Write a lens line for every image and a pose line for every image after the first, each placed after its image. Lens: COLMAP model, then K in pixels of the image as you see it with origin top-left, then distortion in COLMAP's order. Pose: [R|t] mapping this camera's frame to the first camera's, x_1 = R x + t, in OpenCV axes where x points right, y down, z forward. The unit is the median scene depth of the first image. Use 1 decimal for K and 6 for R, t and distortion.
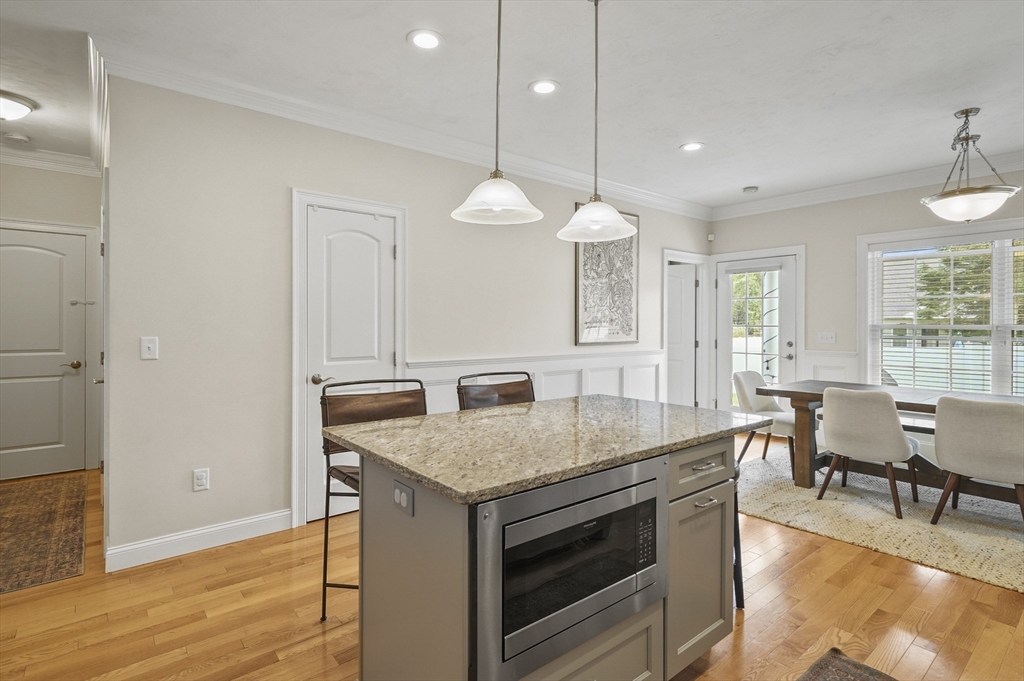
lens RADIAL K [[507.2, 0, 500.1], [0, 507.2, 320.7], [0, 0, 1]] dist [0.000443, -0.000032]
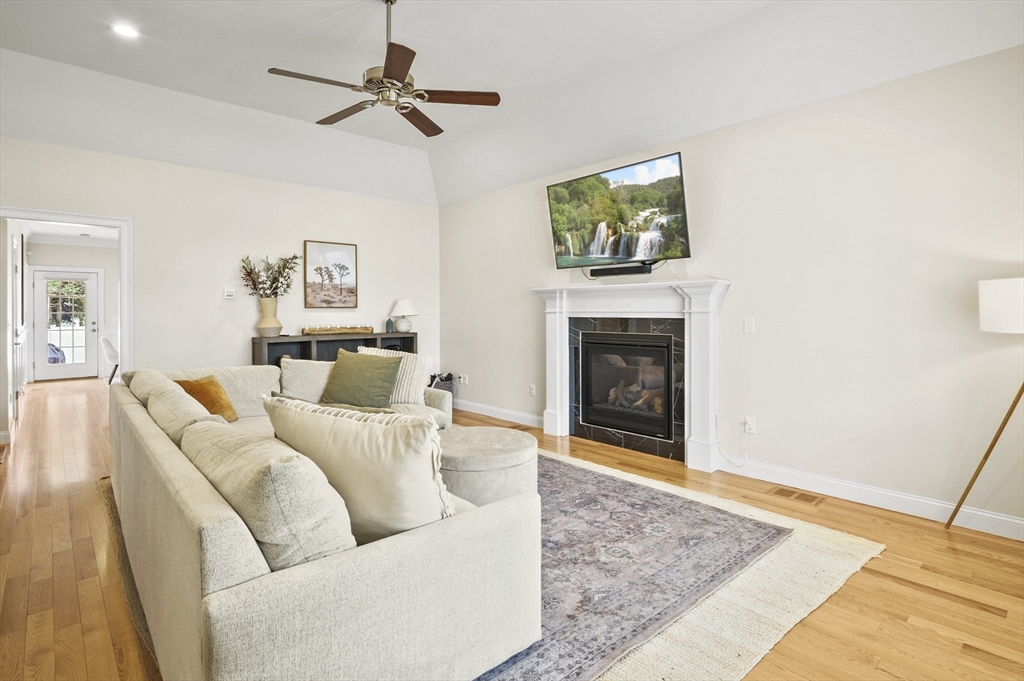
lens RADIAL K [[516.2, 0, 509.6], [0, 516.2, 313.5], [0, 0, 1]] dist [0.000555, -0.000265]
pose [[-0.057545, -0.006779, 0.998320, -1.922022], [-0.005935, 0.999962, 0.006448, -0.011639], [-0.998325, -0.005554, -0.057584, -0.507314]]
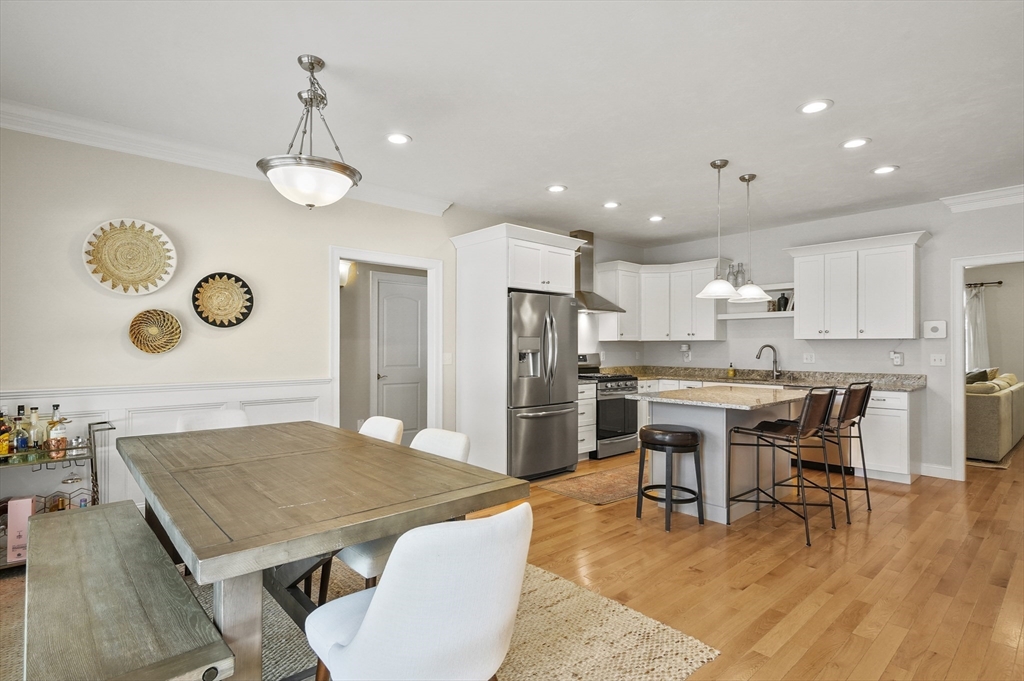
lens RADIAL K [[509.7, 0, 501.8], [0, 509.7, 345.3], [0, 0, 1]] dist [-0.002326, -0.000894]
pose [[-0.998828, -0.004164, -0.048221, 0.597536], [-0.003507, 0.999900, -0.013691, 0.019897], [0.048273, -0.013506, -0.998743, 1.571926]]
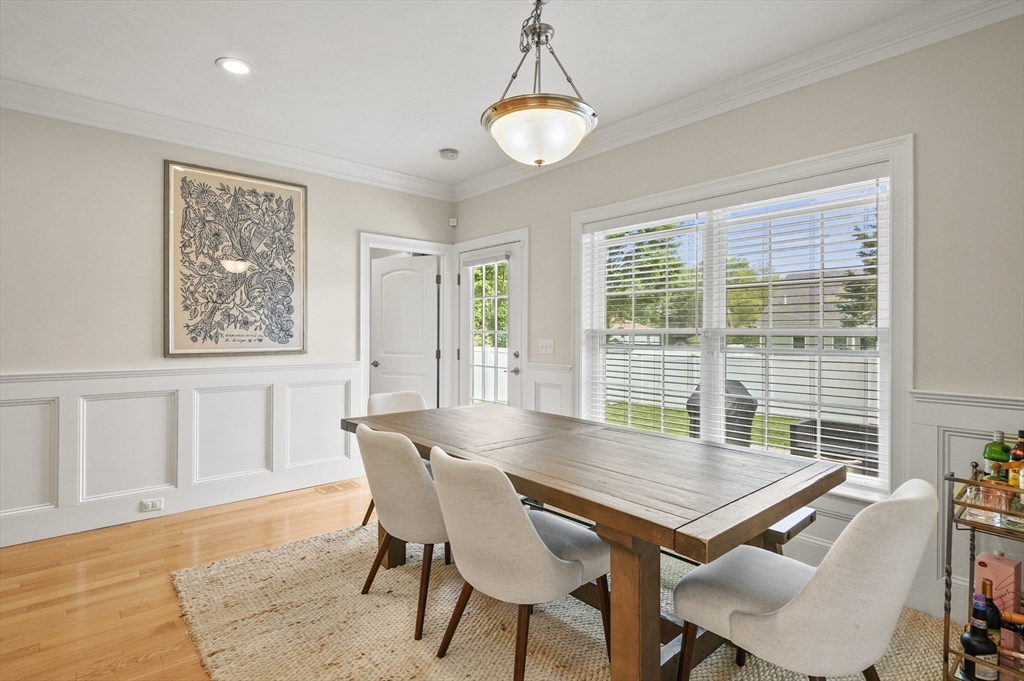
lens RADIAL K [[507.2, 0, 487.7], [0, 507.2, 328.7], [0, 0, 1]] dist [0.025110, 0.000032]
pose [[0.999333, 0.001524, 0.036486, 0.729165], [-0.001466, 0.999998, -0.001631, 0.010845], [-0.036488, 0.001576, 0.999333, 0.318849]]
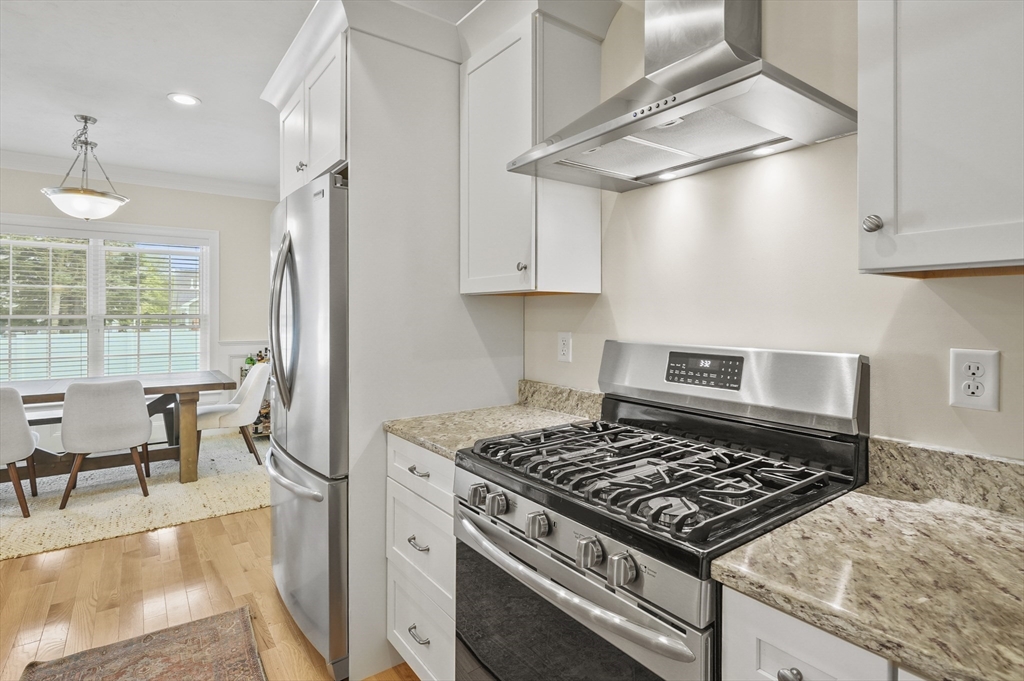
lens RADIAL K [[516.2, 0, 509.6], [0, 516.2, 313.5], [0, 0, 1]] dist [0.000555, -0.000265]
pose [[0.043679, -0.004276, 0.999036, -0.126737], [-0.003620, 0.999984, 0.004438, -0.002852], [-0.999039, -0.003810, 0.043662, 0.041990]]
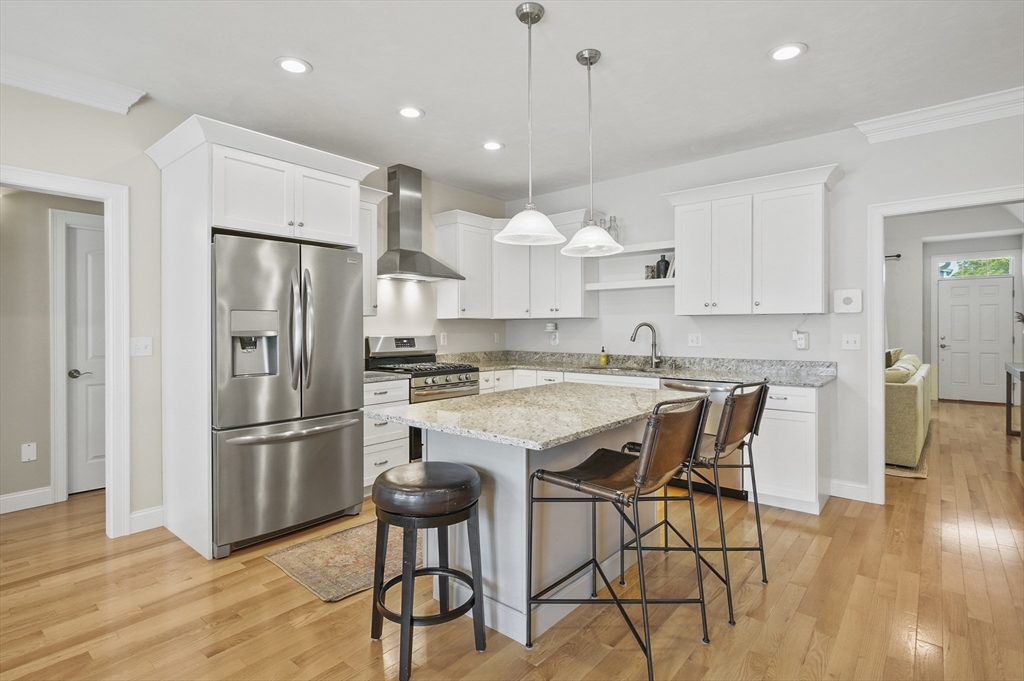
lens RADIAL K [[502.7, 0, 508.7], [0, 502.7, 330.7], [0, 0, 1]] dist [0.000424, -0.000086]
pose [[-0.981645, 0.001839, -0.190708, 0.243856], [0.002937, 0.999981, -0.005472, 0.017702], [0.190695, -0.005932, -0.981632, 1.141657]]
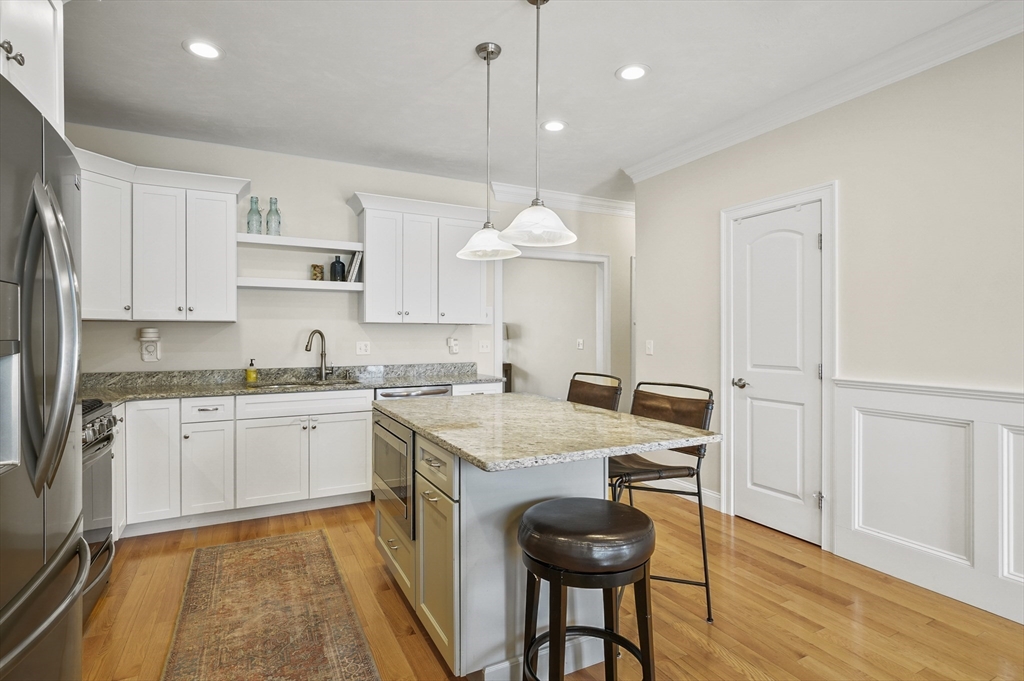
lens RADIAL K [[501.9, 0, 512.7], [0, 501.9, 334.9], [0, 0, 1]] dist [-0.002509, -0.000339]
pose [[-0.180262, -0.002419, -0.983616, 0.647812], [0.009822, 0.999943, -0.004259, 0.012902], [0.983570, -0.010429, -0.180228, 0.630932]]
